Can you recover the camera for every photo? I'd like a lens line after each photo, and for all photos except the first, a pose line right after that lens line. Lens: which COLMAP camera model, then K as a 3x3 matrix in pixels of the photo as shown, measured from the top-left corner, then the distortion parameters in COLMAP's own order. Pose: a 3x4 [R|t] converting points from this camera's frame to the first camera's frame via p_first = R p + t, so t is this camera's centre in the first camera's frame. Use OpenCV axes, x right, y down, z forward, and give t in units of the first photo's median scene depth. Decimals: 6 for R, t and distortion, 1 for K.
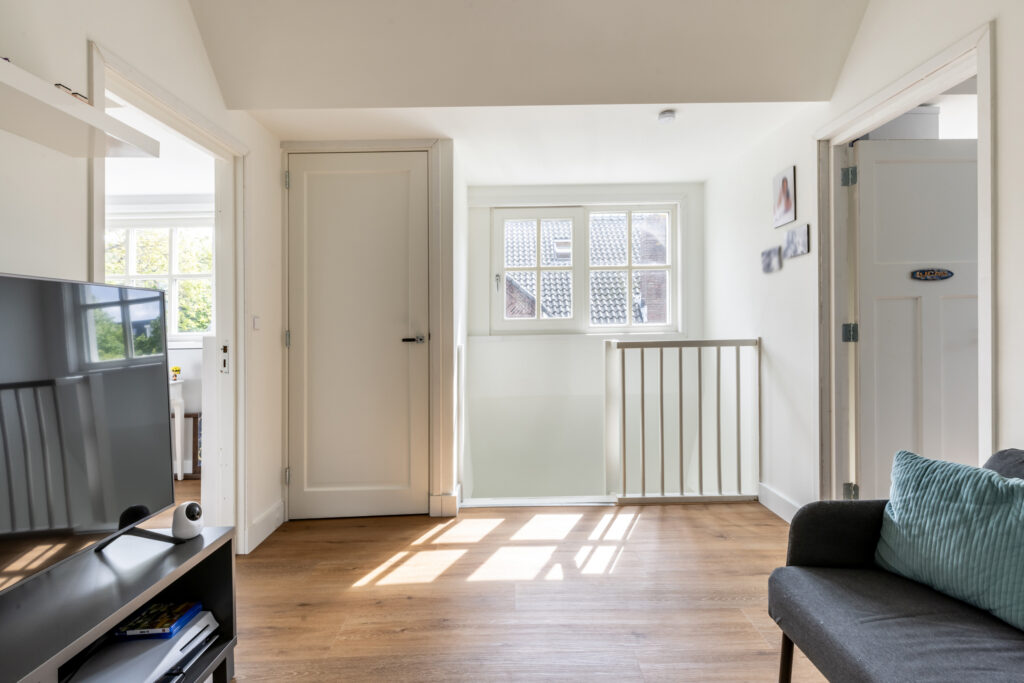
lens RADIAL K [[468.0, 0, 514.5], [0, 468.0, 317.4], [0, 0, 1]] dist [-0.000352, -0.000050]
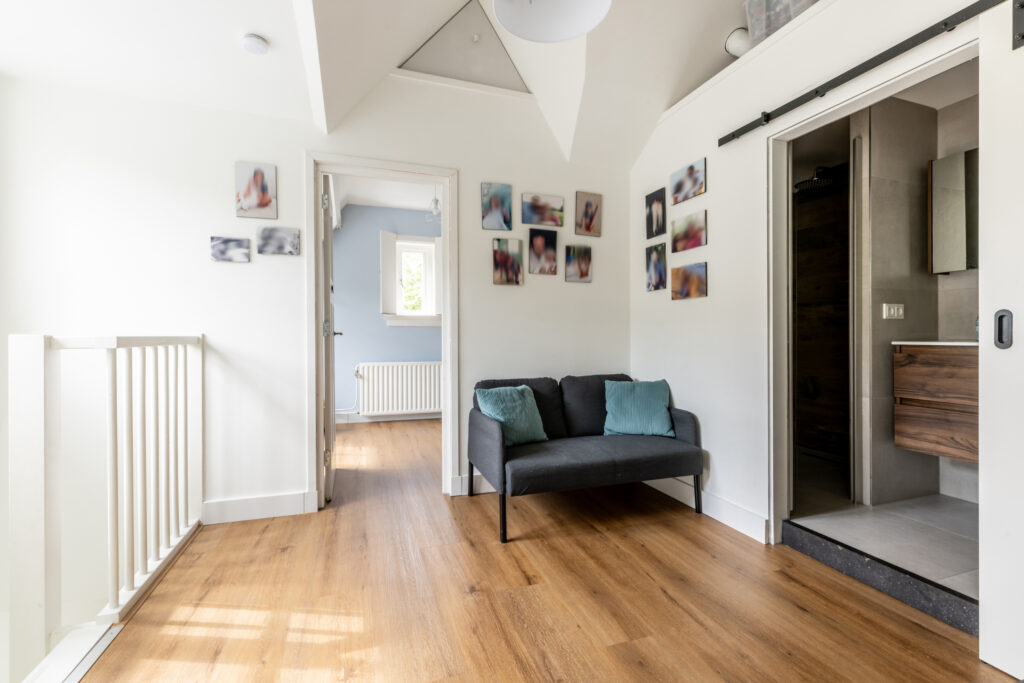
lens RADIAL K [[458.8, 0, 517.0], [0, 458.8, 339.6], [0, 0, 1]] dist [0.000340, -0.000027]
pose [[-0.309966, 0.000803, 0.950747, -0.502833], [-0.004748, 0.999986, -0.002393, 0.056707], [-0.950736, -0.005256, -0.309957, 0.783655]]
